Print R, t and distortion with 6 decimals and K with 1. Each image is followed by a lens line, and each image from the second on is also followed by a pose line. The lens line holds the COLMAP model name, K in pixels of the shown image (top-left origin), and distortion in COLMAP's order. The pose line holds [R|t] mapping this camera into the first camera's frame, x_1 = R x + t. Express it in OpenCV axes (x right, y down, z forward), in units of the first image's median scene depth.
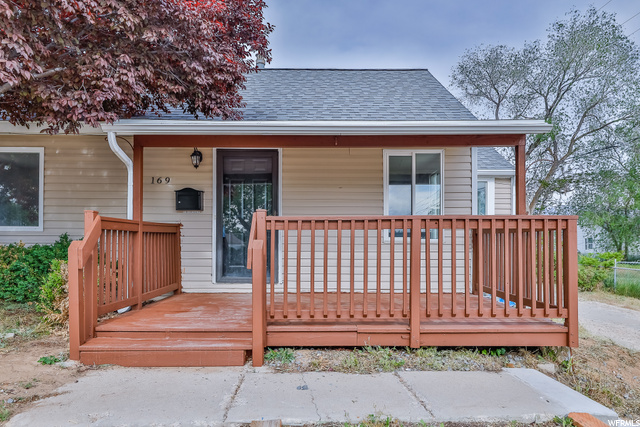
lens RADIAL K [[417.5, 0, 332.7], [0, 417.5, 237.4], [0, 0, 1]] dist [0.022213, 0.000481]
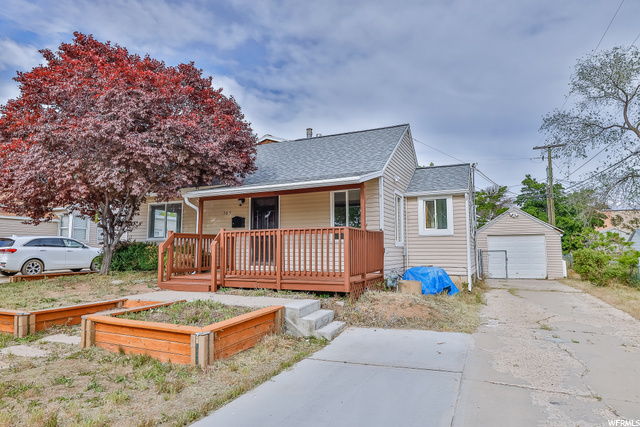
lens RADIAL K [[366.8, 0, 324.2], [0, 366.8, 211.2], [0, 0, 1]] dist [-0.005348, -0.000012]
pose [[0.910557, -0.046332, -0.410778, 0.105644], [0.011333, 0.996124, -0.087232, 0.002178], [0.413228, 0.074774, 0.907553, -0.058982]]
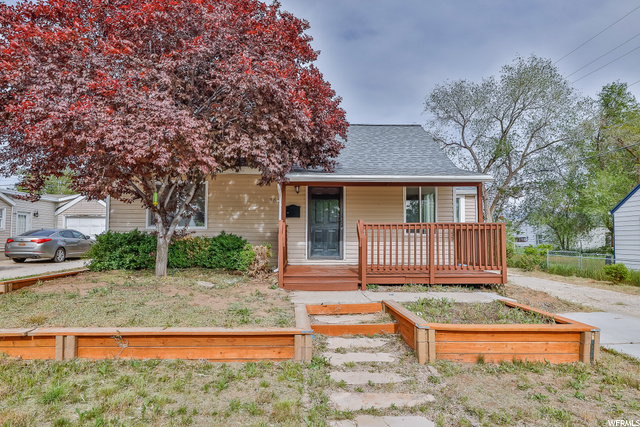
lens RADIAL K [[366.8, 0, 321.3], [0, 366.8, 218.6], [0, 0, 1]] dist [-0.005348, -0.000012]
pose [[0.999992, 0.002100, 0.003389, -0.033614], [-0.001959, 0.999147, -0.041242, 0.000345], [-0.003473, 0.041235, 0.999143, -0.079161]]
